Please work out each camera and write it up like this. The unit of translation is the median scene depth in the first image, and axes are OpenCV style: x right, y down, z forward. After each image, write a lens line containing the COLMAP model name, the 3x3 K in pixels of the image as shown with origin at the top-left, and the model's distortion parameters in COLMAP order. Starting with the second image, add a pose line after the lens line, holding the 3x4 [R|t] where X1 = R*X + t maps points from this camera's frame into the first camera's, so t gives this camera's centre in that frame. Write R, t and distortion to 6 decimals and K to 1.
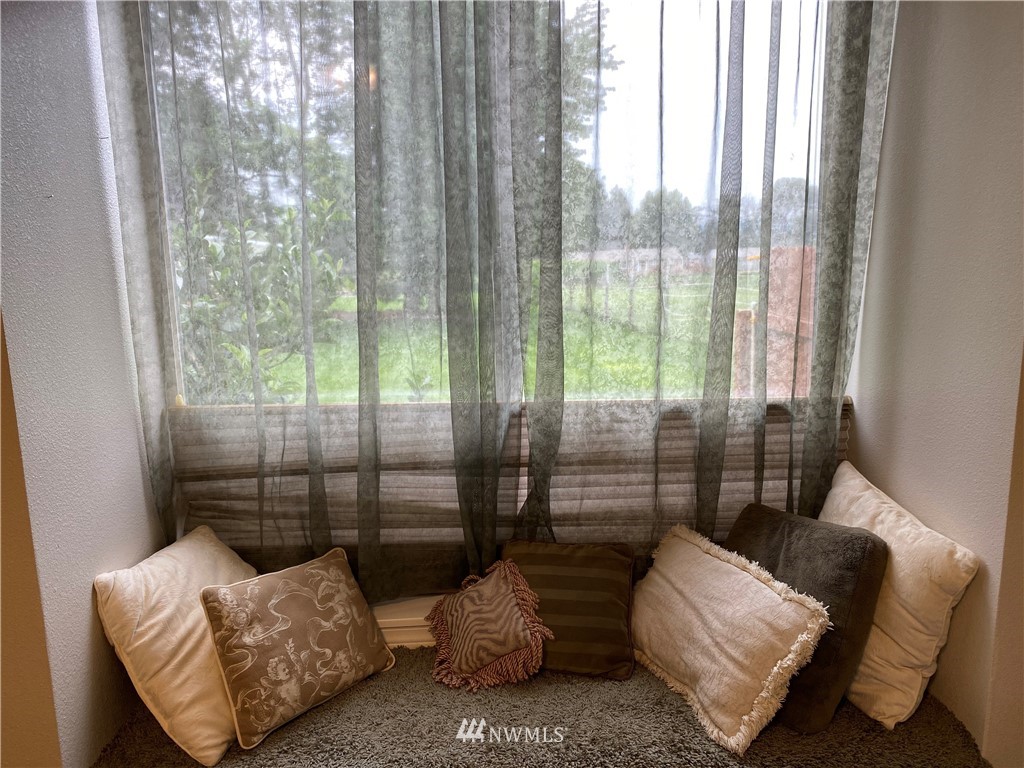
lens RADIAL K [[794.1, 0, 512.0], [0, 794.1, 384.0], [0, 0, 1]] dist [0.064522, -0.102719]
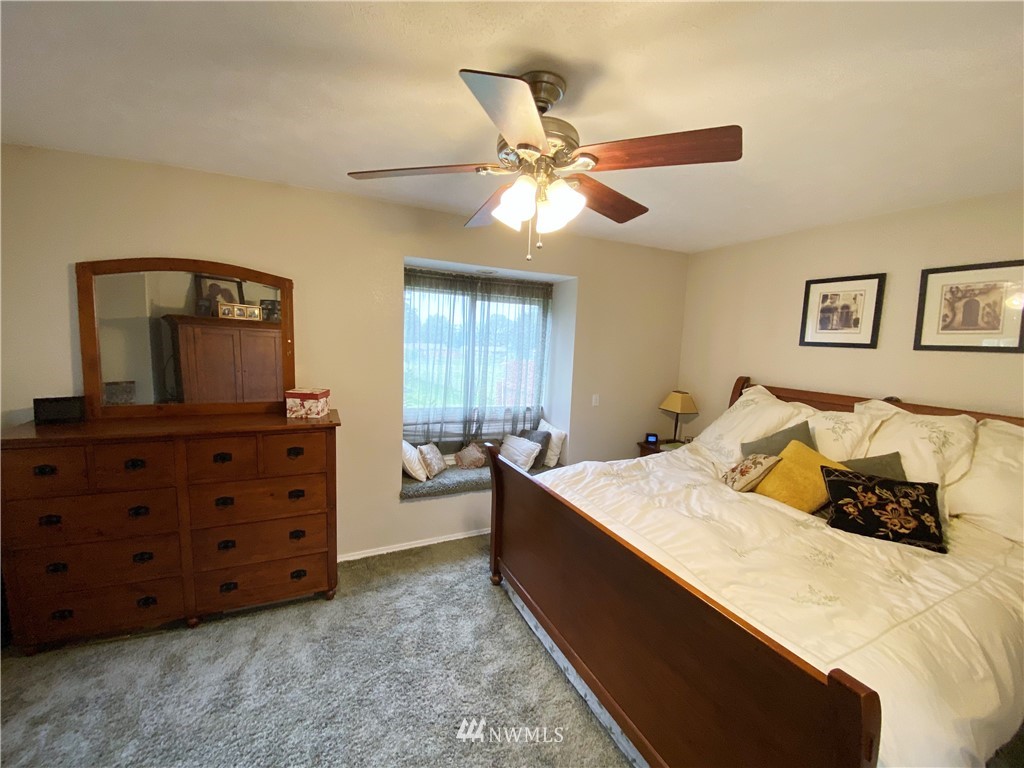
lens RADIAL K [[413.4, 0, 513.1], [0, 413.4, 387.2], [0, 0, 1]] dist [0.033302, -0.026856]
pose [[0.933402, 0.007670, 0.358752, -0.615290], [0.009514, 0.998891, -0.046109, 0.018629], [-0.358707, 0.046451, 0.932294, -1.214483]]
